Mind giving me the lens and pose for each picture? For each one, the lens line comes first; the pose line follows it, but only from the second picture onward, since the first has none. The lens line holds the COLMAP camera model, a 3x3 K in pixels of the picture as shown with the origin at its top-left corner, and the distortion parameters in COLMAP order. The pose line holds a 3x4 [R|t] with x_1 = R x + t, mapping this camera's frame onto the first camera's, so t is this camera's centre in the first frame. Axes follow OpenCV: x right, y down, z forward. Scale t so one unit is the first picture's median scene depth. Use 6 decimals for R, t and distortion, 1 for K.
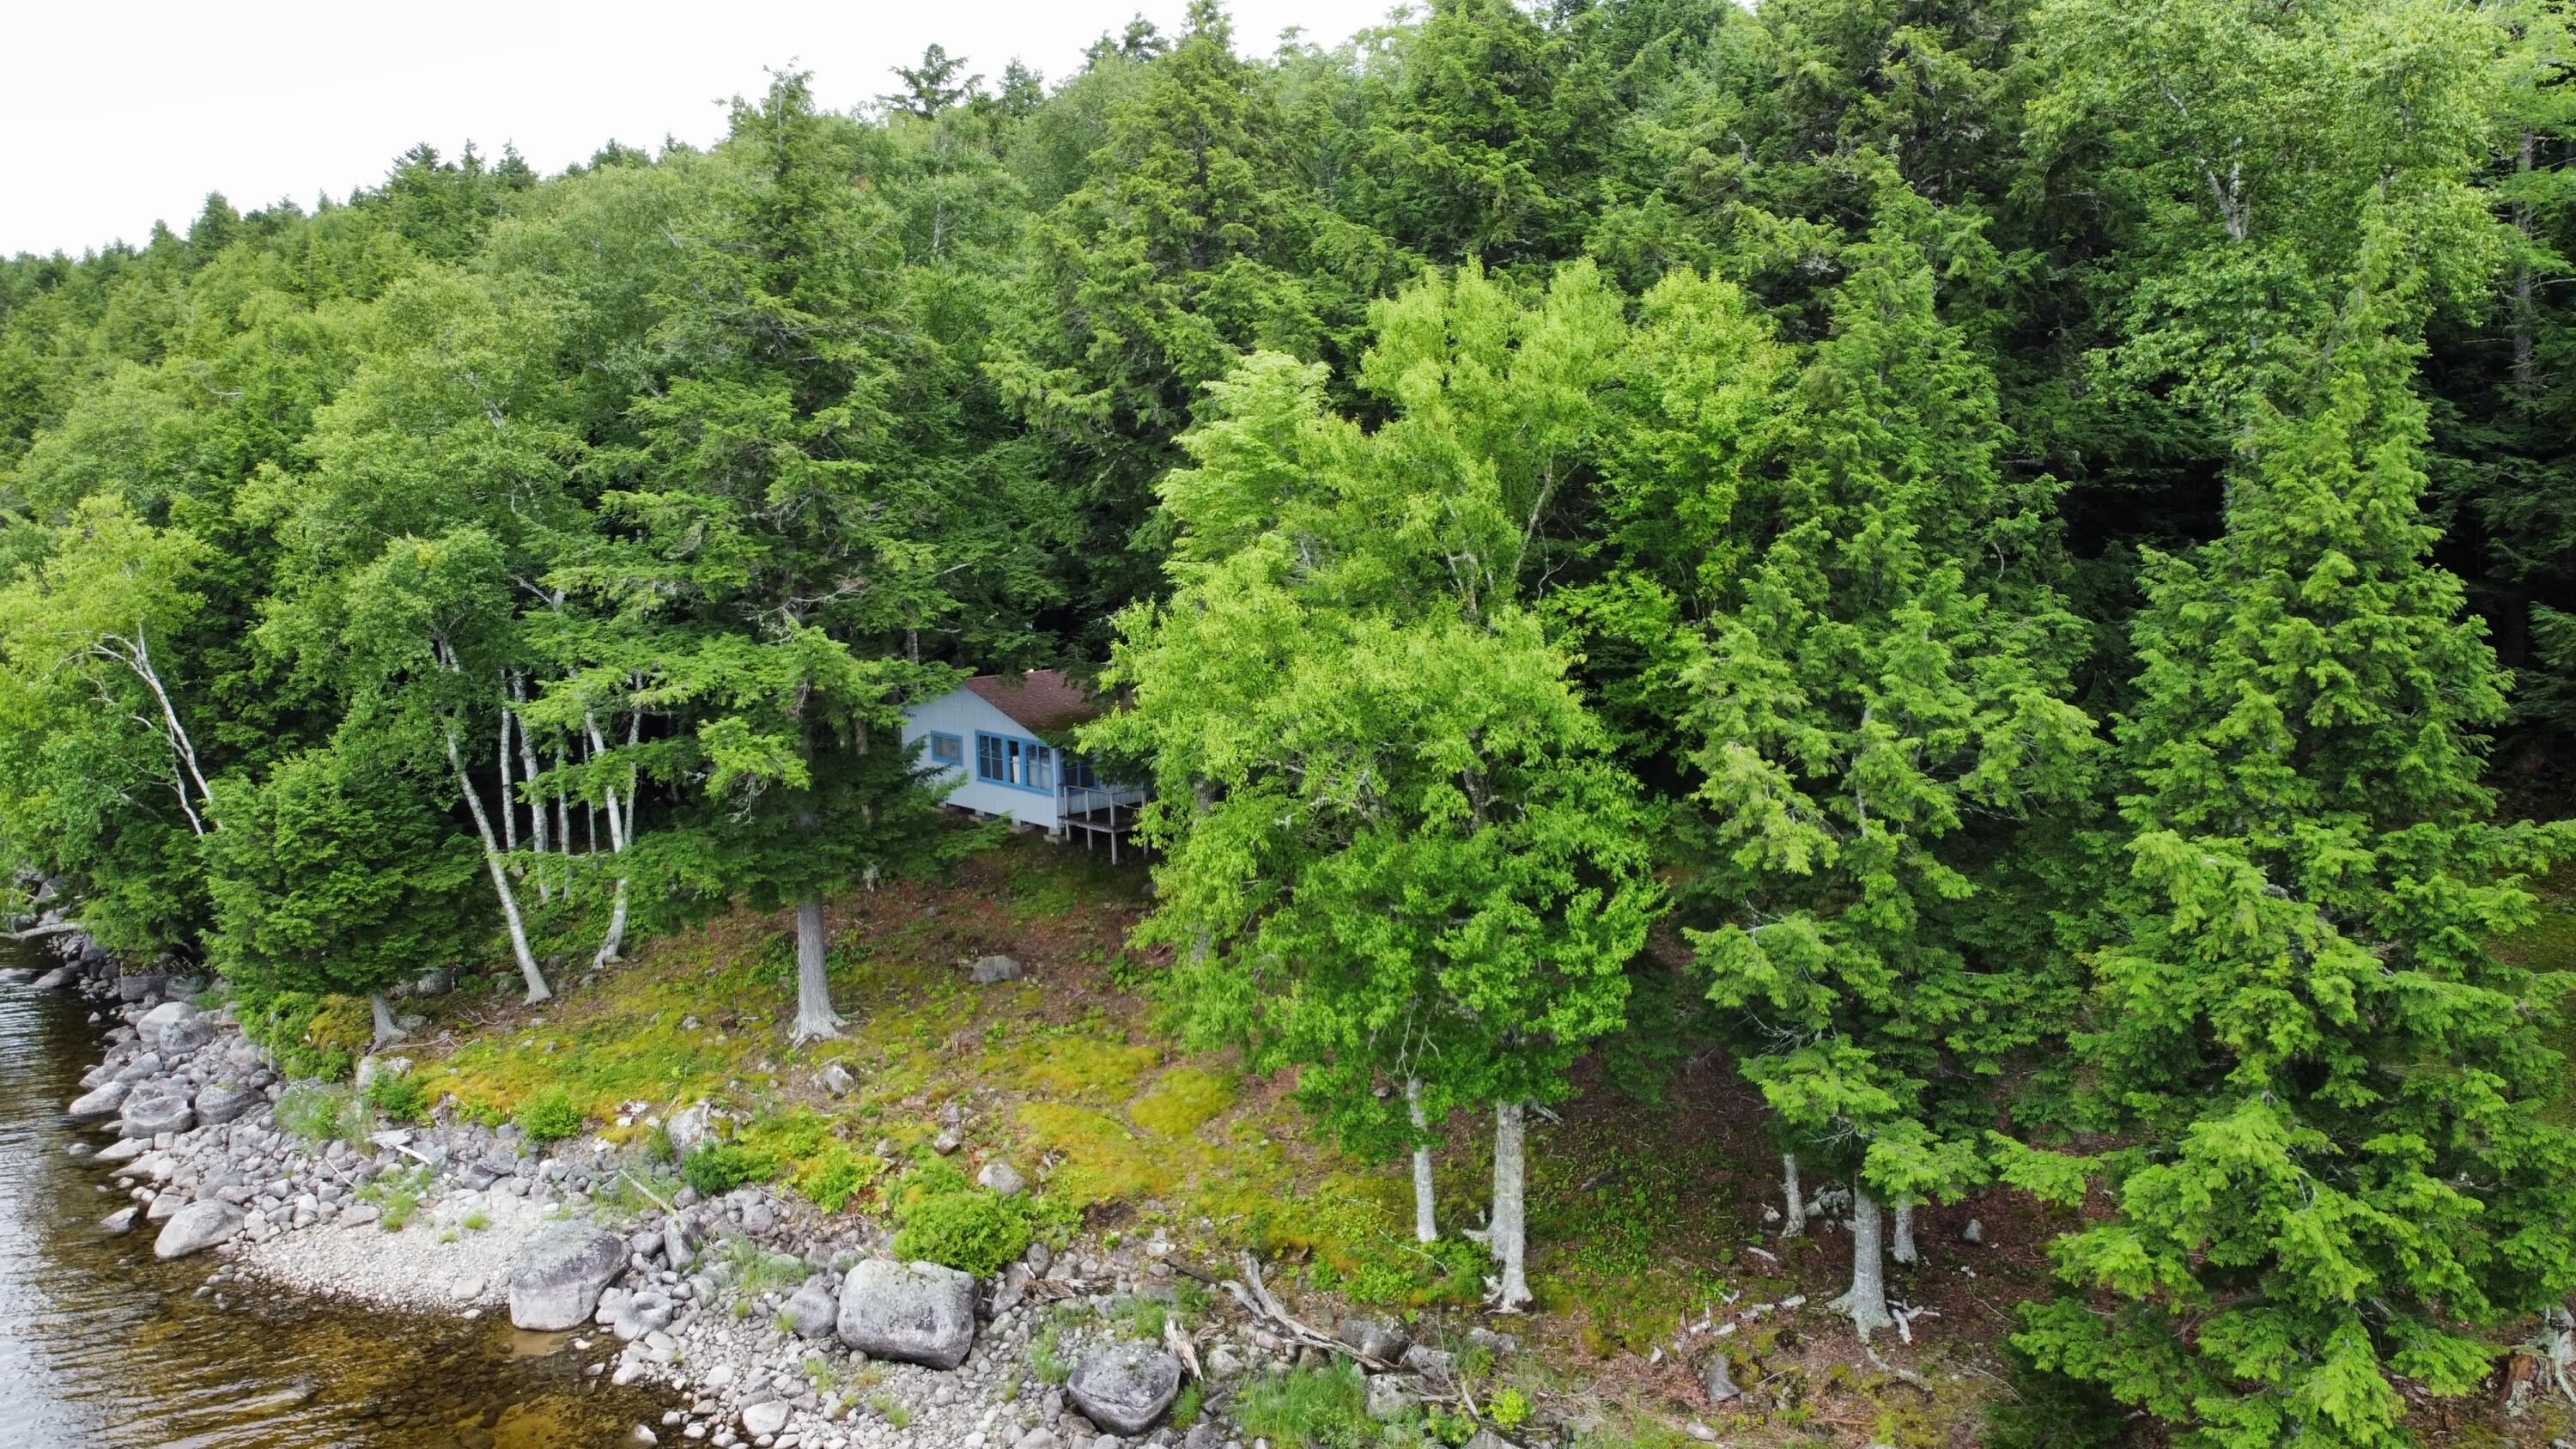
lens RADIAL K [[1925.8, 0, 1275.4], [0, 1925.8, 722.7], [0, 0, 1]] dist [0.012320, -0.022224]
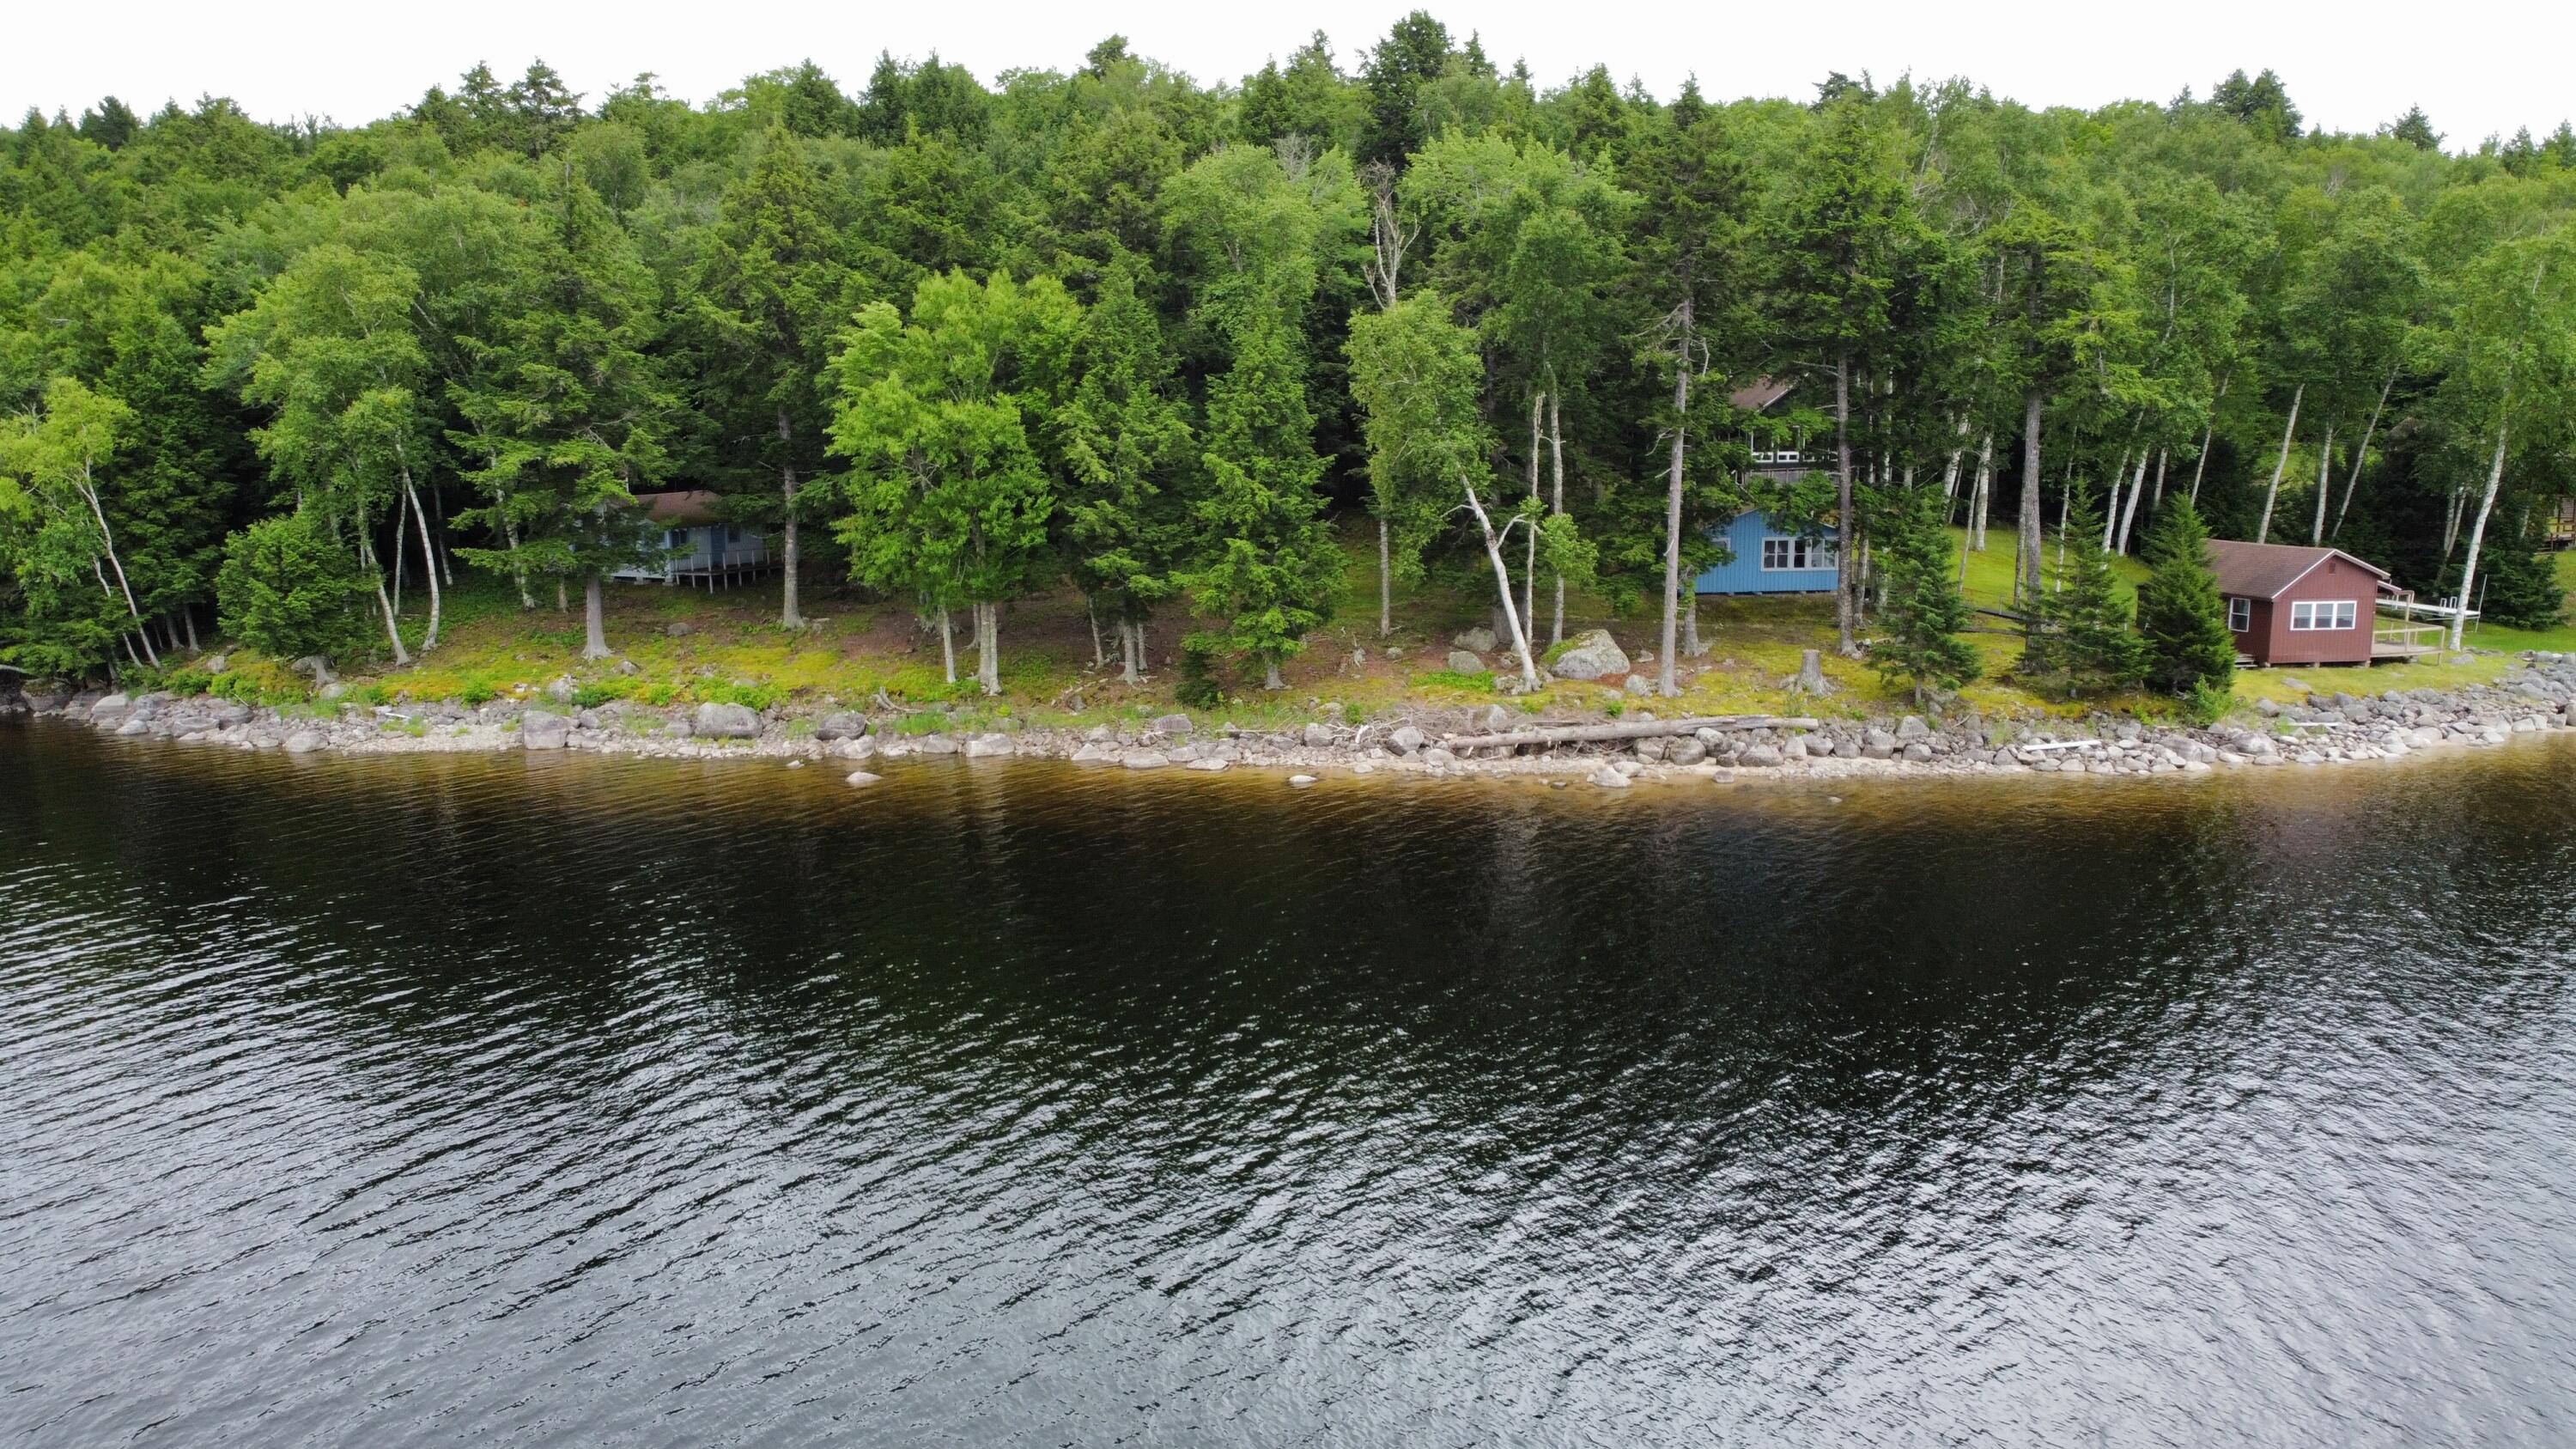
lens RADIAL K [[1925.8, 0, 1275.4], [0, 1925.8, 722.7], [0, 0, 1]] dist [0.012320, -0.022224]
pose [[0.917469, -0.056864, 0.393722, -0.592385], [0.055385, 0.998350, 0.015127, 0.368072], [-0.393933, 0.007928, 0.919105, -1.605489]]
